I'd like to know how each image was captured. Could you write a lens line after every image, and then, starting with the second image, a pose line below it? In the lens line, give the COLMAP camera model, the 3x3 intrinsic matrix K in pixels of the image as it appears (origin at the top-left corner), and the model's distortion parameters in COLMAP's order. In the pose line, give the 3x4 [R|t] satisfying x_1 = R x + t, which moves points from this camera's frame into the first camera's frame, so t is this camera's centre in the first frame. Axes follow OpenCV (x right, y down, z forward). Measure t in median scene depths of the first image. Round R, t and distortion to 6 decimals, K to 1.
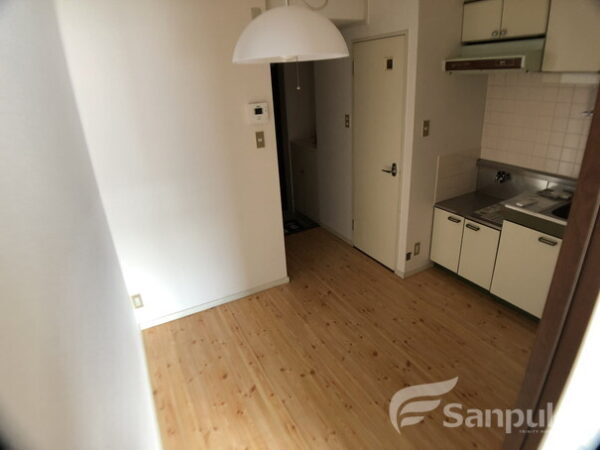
lens RADIAL K [[352.8, 0, 300.1], [0, 352.8, 221.8], [0, 0, 1]] dist [-0.119133, 0.026908]
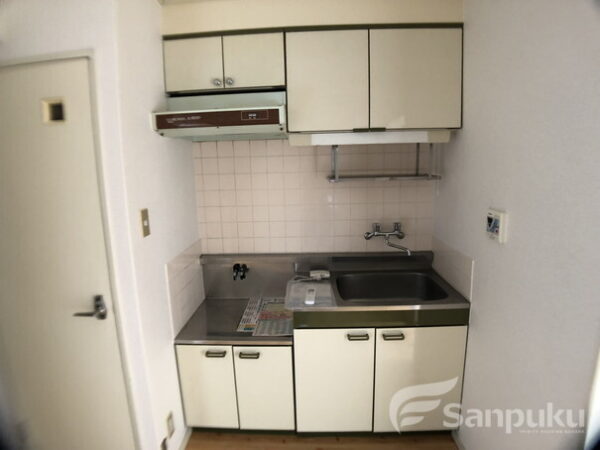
lens RADIAL K [[352.8, 0, 300.1], [0, 352.8, 221.8], [0, 0, 1]] dist [-0.119133, 0.026908]
pose [[0.508655, -0.099655, 0.855184, 0.005091], [0.325007, 0.942015, -0.083538, -0.148389], [-0.797271, 0.320432, 0.511549, 0.525688]]
